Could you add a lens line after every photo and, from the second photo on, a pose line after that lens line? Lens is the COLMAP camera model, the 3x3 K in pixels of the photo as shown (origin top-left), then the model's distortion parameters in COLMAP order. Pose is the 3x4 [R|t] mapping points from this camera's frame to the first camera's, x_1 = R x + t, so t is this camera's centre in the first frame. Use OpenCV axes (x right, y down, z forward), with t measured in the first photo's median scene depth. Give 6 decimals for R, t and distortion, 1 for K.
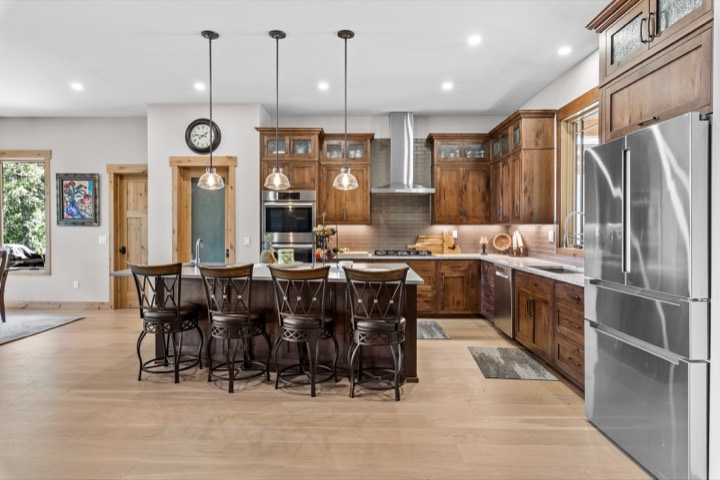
lens RADIAL K [[412.2, 0, 361.2], [0, 412.2, 236.2], [0, 0, 1]] dist [0.001162, 0.001114]
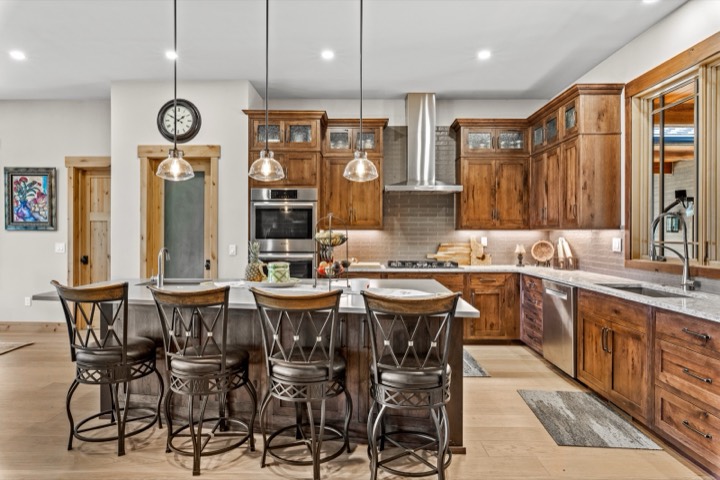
lens RADIAL K [[424.2, 0, 358.9], [0, 424.2, 238.6], [0, 0, 1]] dist [0.004046, -0.001393]
pose [[0.999991, 0.001649, -0.003878, -0.024889], [-0.001680, 0.999966, -0.008036, -0.003826], [0.003865, 0.008043, 0.999960, 0.166301]]
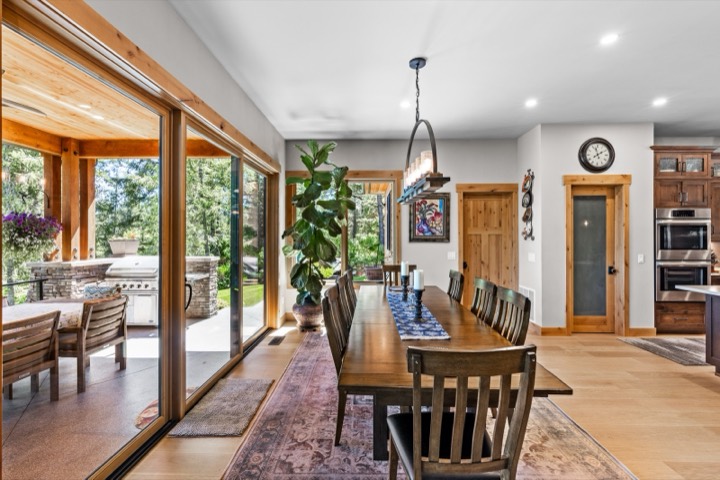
lens RADIAL K [[314.7, 0, 362.3], [0, 314.7, 236.6], [0, 0, 1]] dist [0.002222, -0.000718]
pose [[0.999949, -0.002261, -0.009841, -0.954752], [0.002100, 0.999864, -0.016365, -0.030570], [0.009876, 0.016343, 0.999818, 0.223189]]
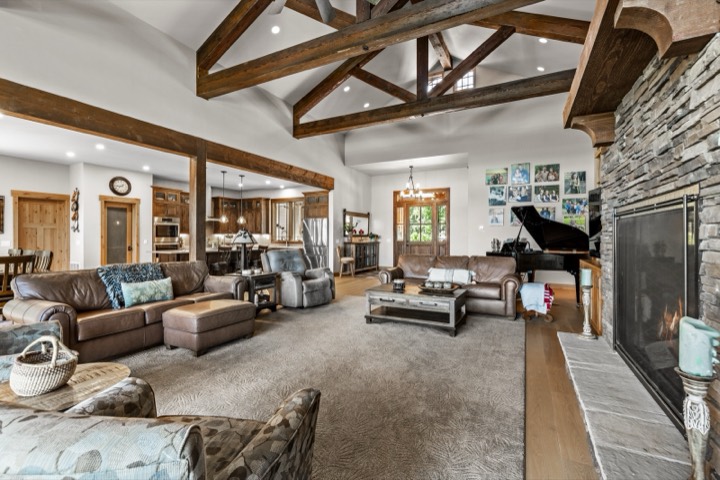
lens RADIAL K [[314.7, 0, 364.5], [0, 314.7, 236.5], [0, 0, 1]] dist [0.002222, -0.000718]
pose [[0.445667, -0.002966, 0.895194, -1.174865], [0.014114, 0.999893, -0.003713, 0.006869], [-0.895087, 0.014290, 0.445662, -0.630426]]
